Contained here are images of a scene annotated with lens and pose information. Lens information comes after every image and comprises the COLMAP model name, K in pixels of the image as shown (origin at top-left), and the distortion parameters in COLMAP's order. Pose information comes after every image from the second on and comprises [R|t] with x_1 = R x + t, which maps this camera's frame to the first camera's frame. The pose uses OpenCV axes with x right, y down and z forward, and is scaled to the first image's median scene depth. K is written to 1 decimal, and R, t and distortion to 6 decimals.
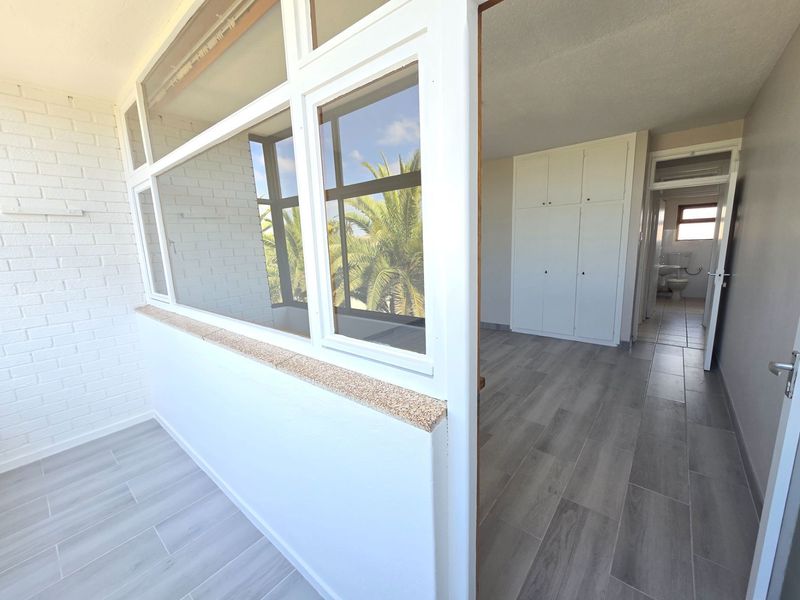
lens RADIAL K [[327.9, 0, 399.3], [0, 327.9, 302.1], [0, 0, 1]] dist [-0.001502, 0.000308]
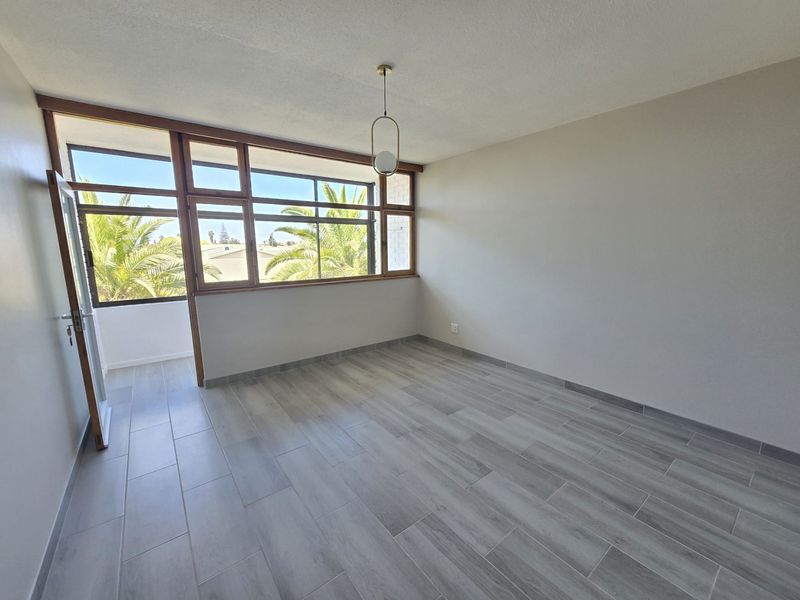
lens RADIAL K [[327.9, 0, 399.3], [0, 327.9, 302.1], [0, 0, 1]] dist [-0.001502, 0.000308]
pose [[-0.215124, 0.205793, -0.954657, 0.691166], [-0.160589, 0.956783, 0.242439, -0.189177], [0.963293, 0.205462, -0.172779, 0.836053]]
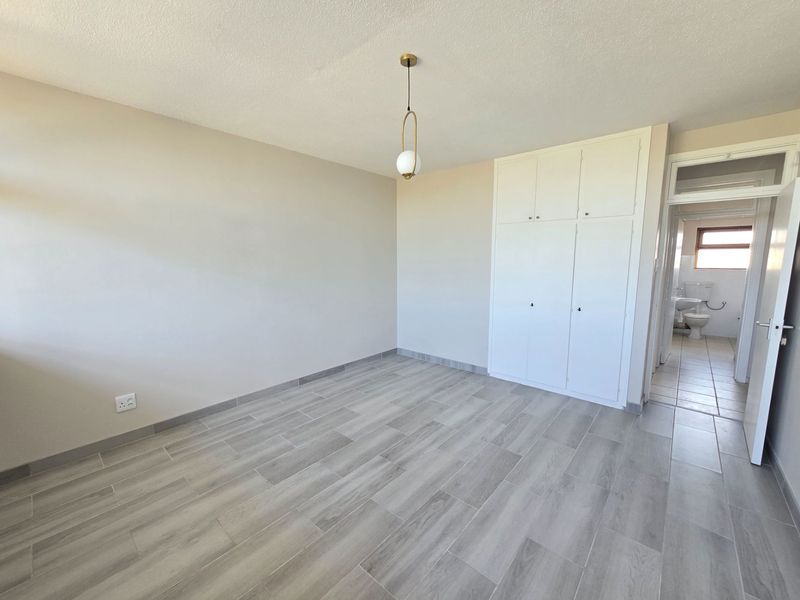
lens RADIAL K [[327.9, 0, 399.3], [0, 327.9, 302.1], [0, 0, 1]] dist [-0.001502, 0.000308]
pose [[0.999098, 0.038452, -0.017992, 0.157945], [-0.039215, 0.998254, -0.044176, -0.055498], [0.016262, 0.044842, 0.998862, 0.233274]]
